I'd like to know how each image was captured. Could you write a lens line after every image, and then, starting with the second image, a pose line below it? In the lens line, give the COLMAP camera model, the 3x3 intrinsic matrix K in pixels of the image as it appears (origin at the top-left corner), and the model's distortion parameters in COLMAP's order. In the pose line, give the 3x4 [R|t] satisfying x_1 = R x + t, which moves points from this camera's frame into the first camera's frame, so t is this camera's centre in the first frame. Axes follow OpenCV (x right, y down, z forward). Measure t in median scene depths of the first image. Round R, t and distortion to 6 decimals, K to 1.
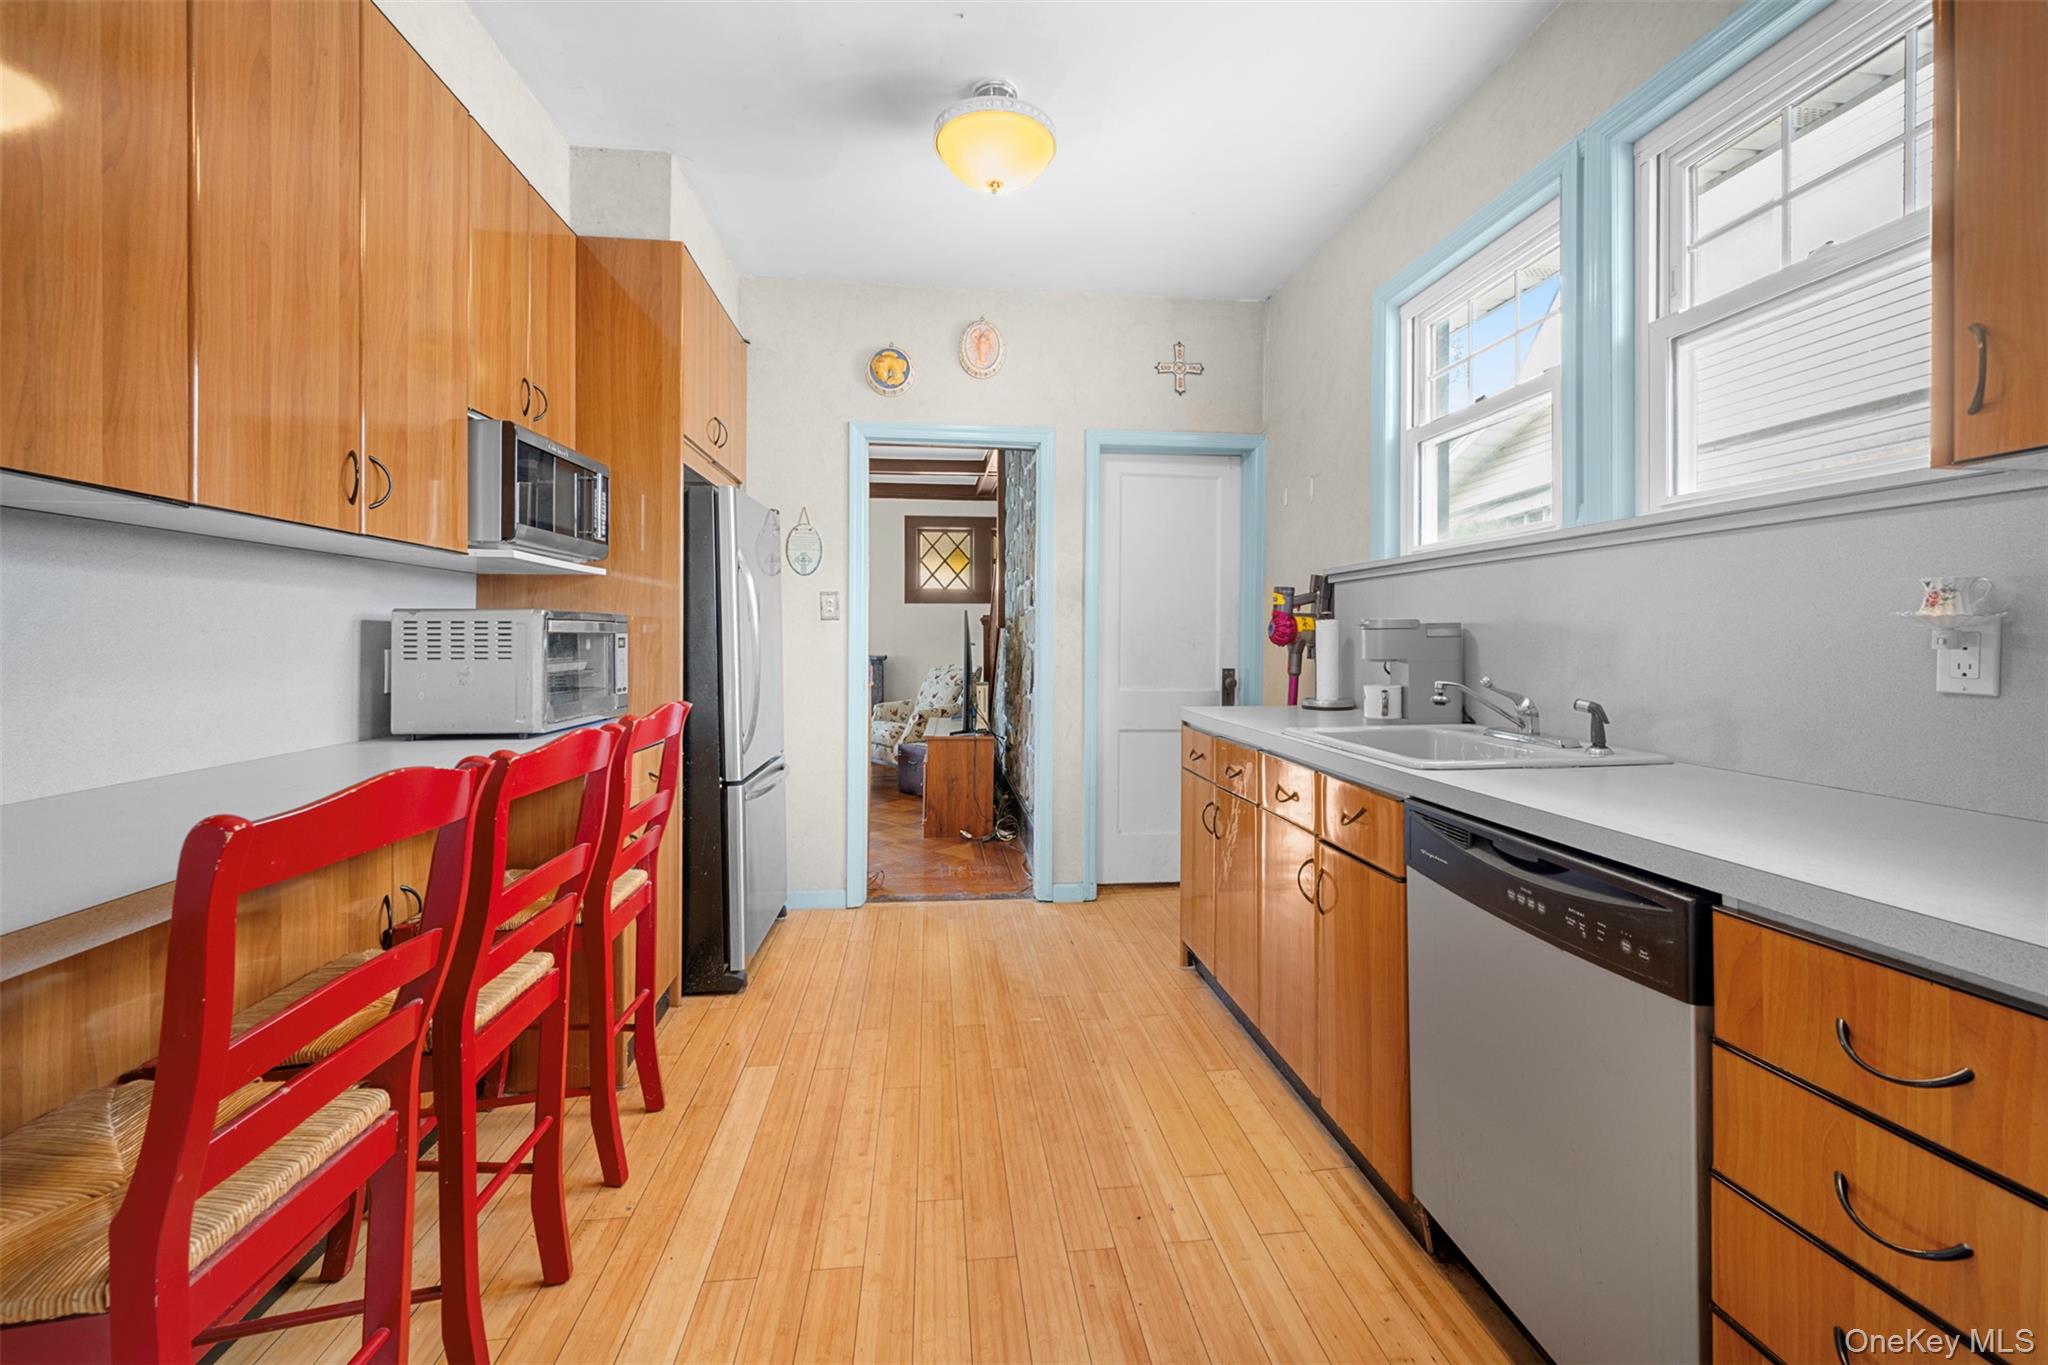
lens RADIAL K [[827.2, 0, 1024.9], [0, 827.2, 638.4], [0, 0, 1]] dist [-0.000831, -0.000088]
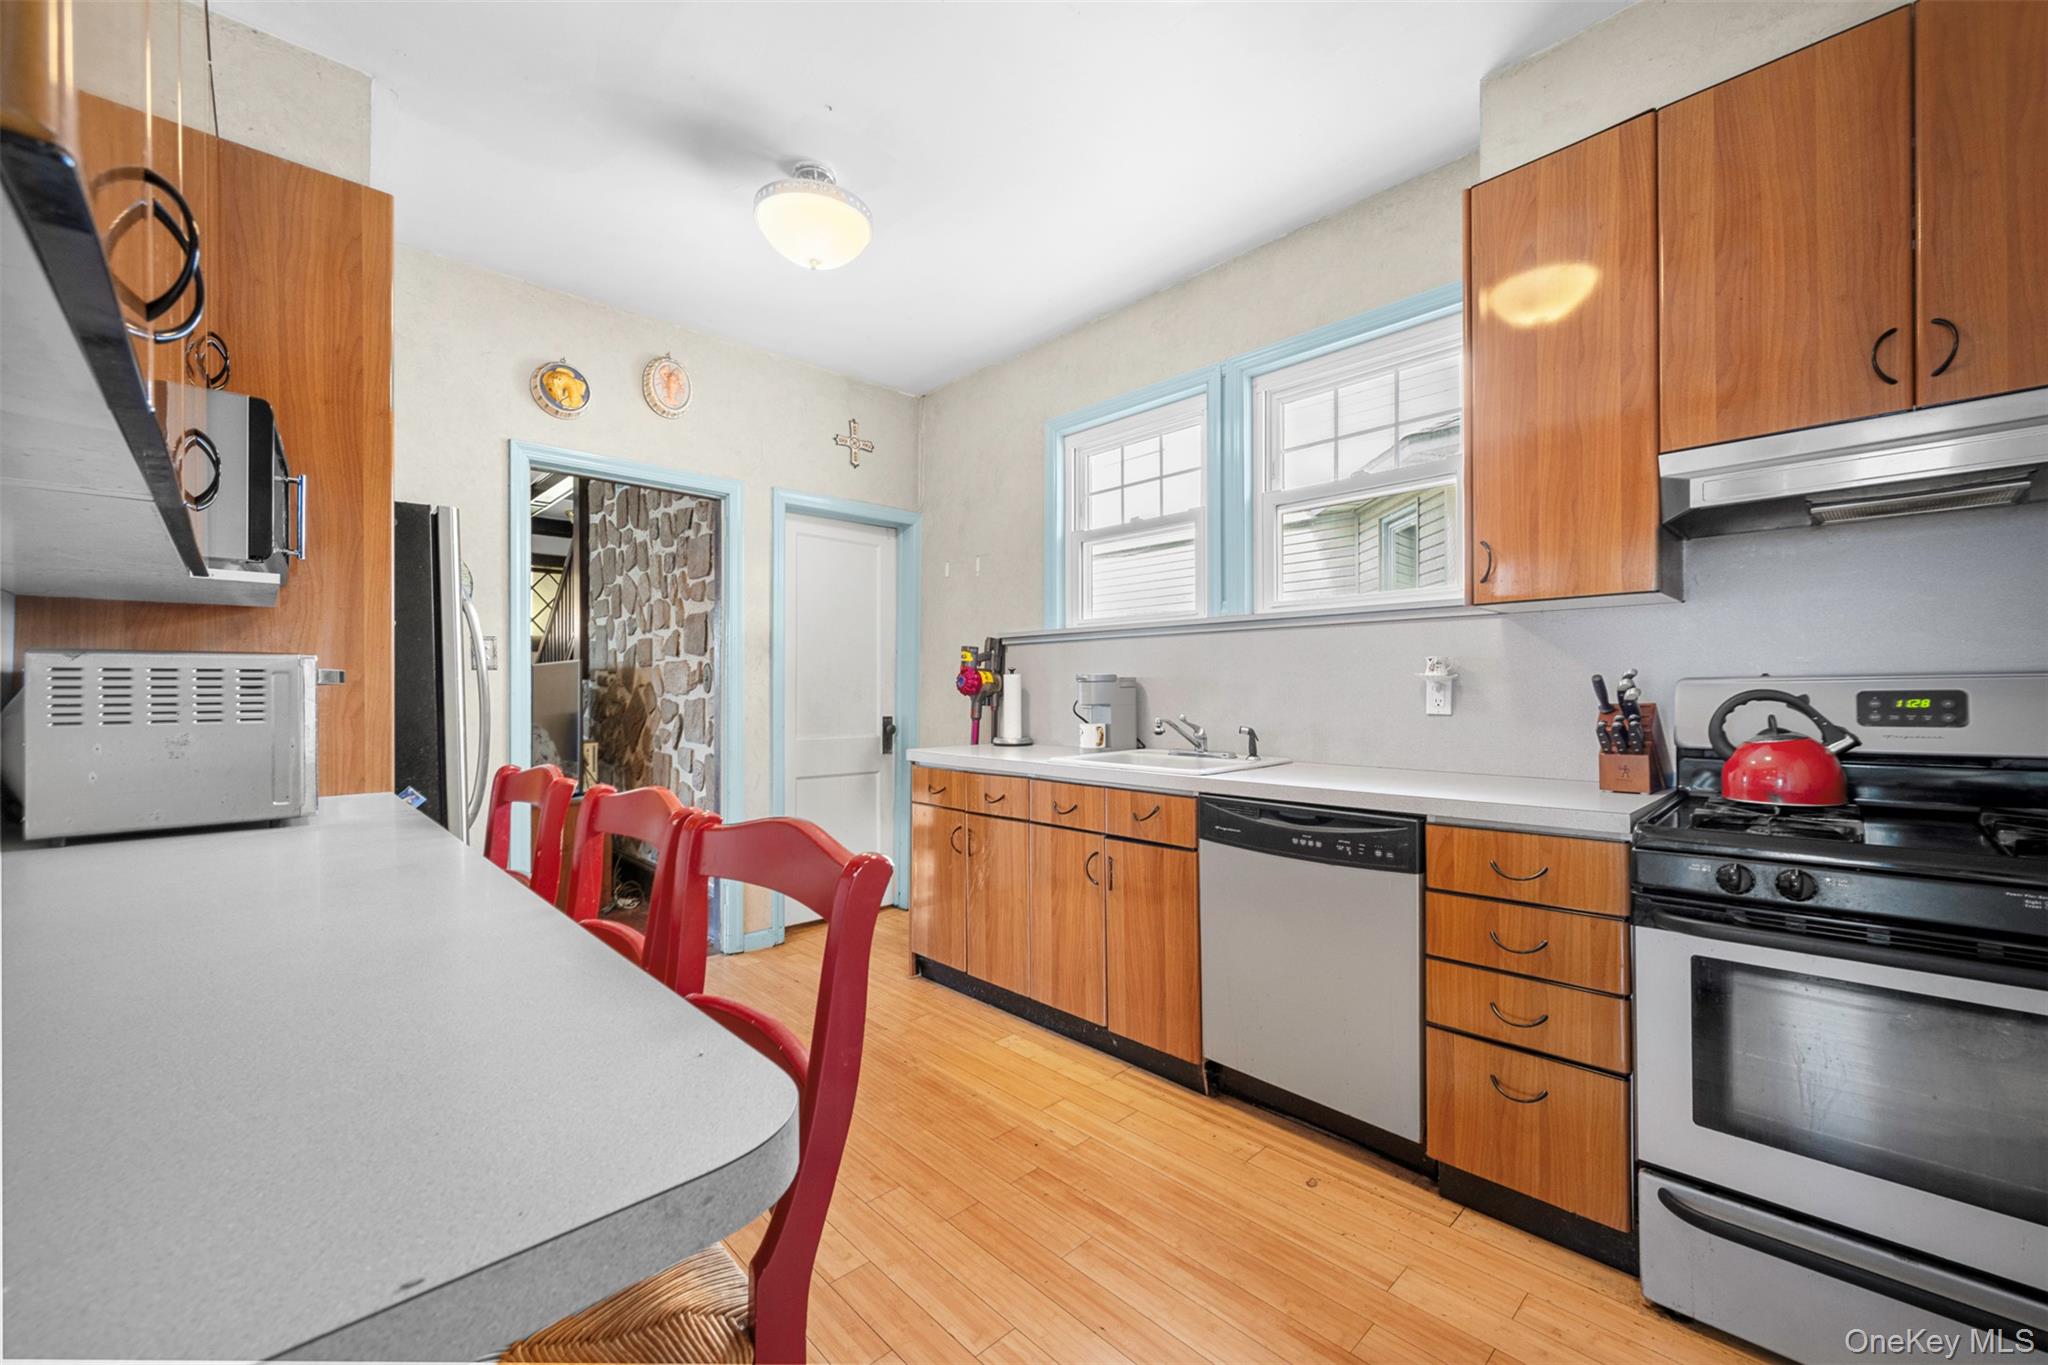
lens RADIAL K [[813.9, 0, 1023.0], [0, 813.9, 689.5], [0, 0, 1]] dist [-0.000615, -0.000132]
pose [[0.799231, -0.003974, 0.601010, -0.409198], [0.004611, 0.999989, 0.000481, 0.000199], [-0.601006, 0.002386, 0.799241, 0.007212]]
